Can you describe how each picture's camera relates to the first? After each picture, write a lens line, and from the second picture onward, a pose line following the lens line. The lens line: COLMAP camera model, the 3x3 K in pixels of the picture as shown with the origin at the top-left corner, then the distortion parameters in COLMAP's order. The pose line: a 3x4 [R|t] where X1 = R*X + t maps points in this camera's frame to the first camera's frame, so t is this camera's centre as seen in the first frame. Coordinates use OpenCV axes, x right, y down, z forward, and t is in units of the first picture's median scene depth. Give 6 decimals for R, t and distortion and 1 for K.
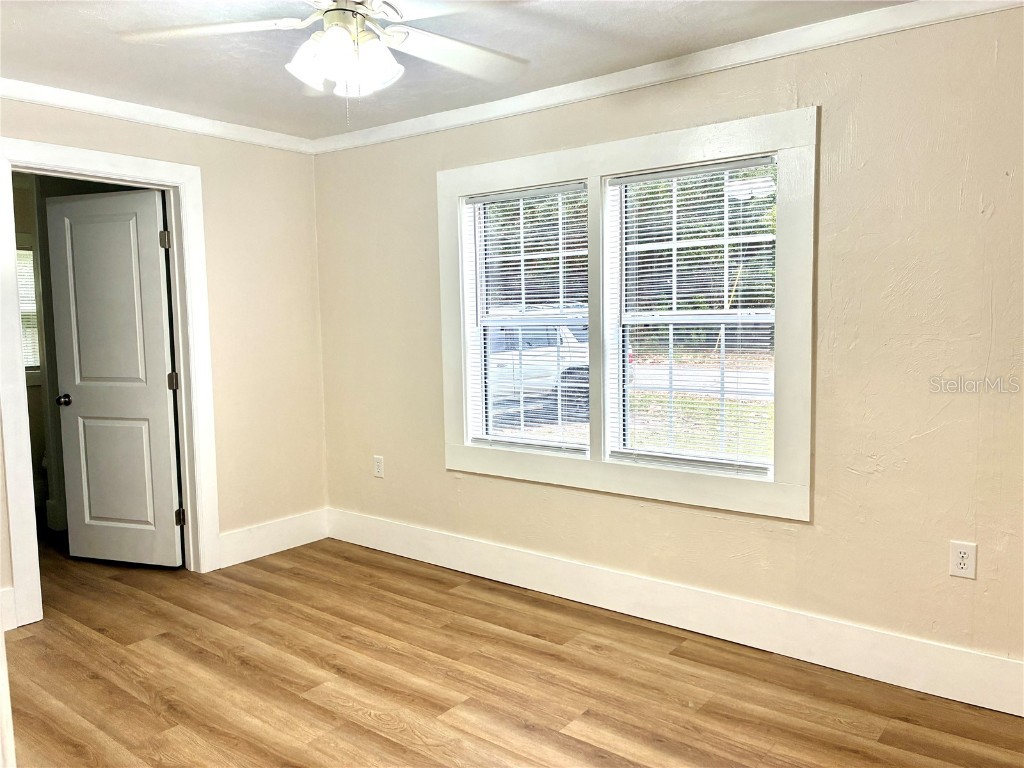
lens RADIAL K [[780.1, 0, 512.8], [0, 780.1, 385.5], [0, 0, 1]] dist [0.045837, -0.047956]
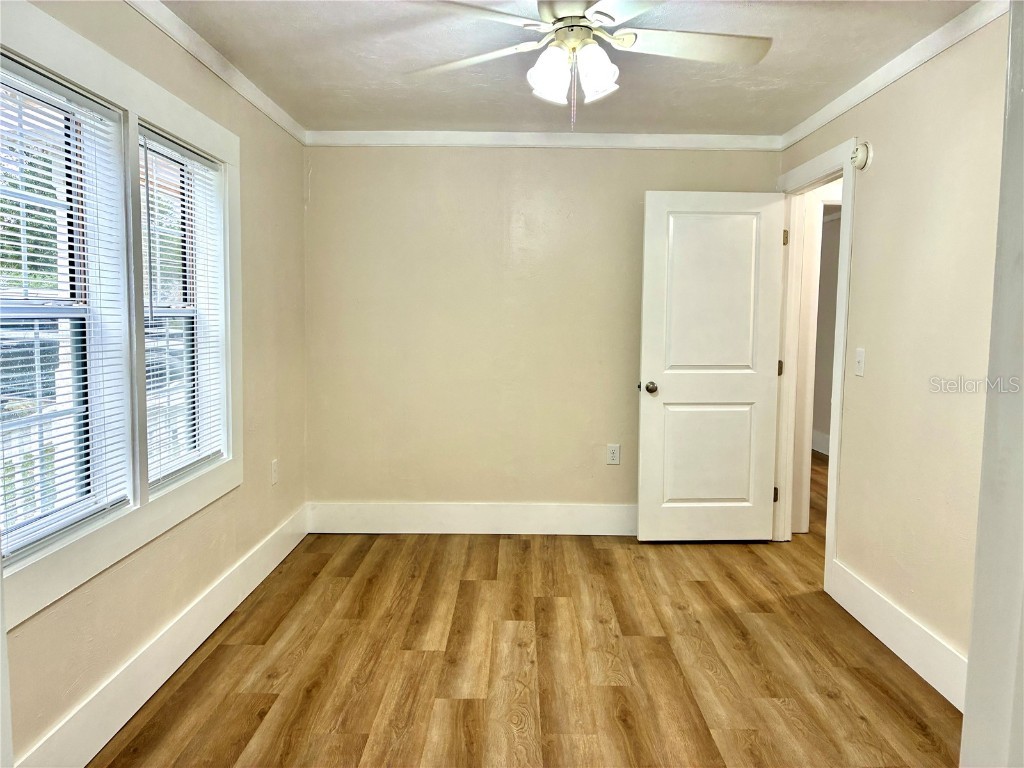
lens RADIAL K [[780.1, 0, 511.9], [0, 780.1, 380.4], [0, 0, 1]] dist [0.045837, -0.047956]
pose [[-0.620003, -0.057219, 0.782510, -0.818072], [0.065829, 0.990027, 0.124551, -0.105338], [-0.781833, 0.128734, -0.610053, 1.406458]]
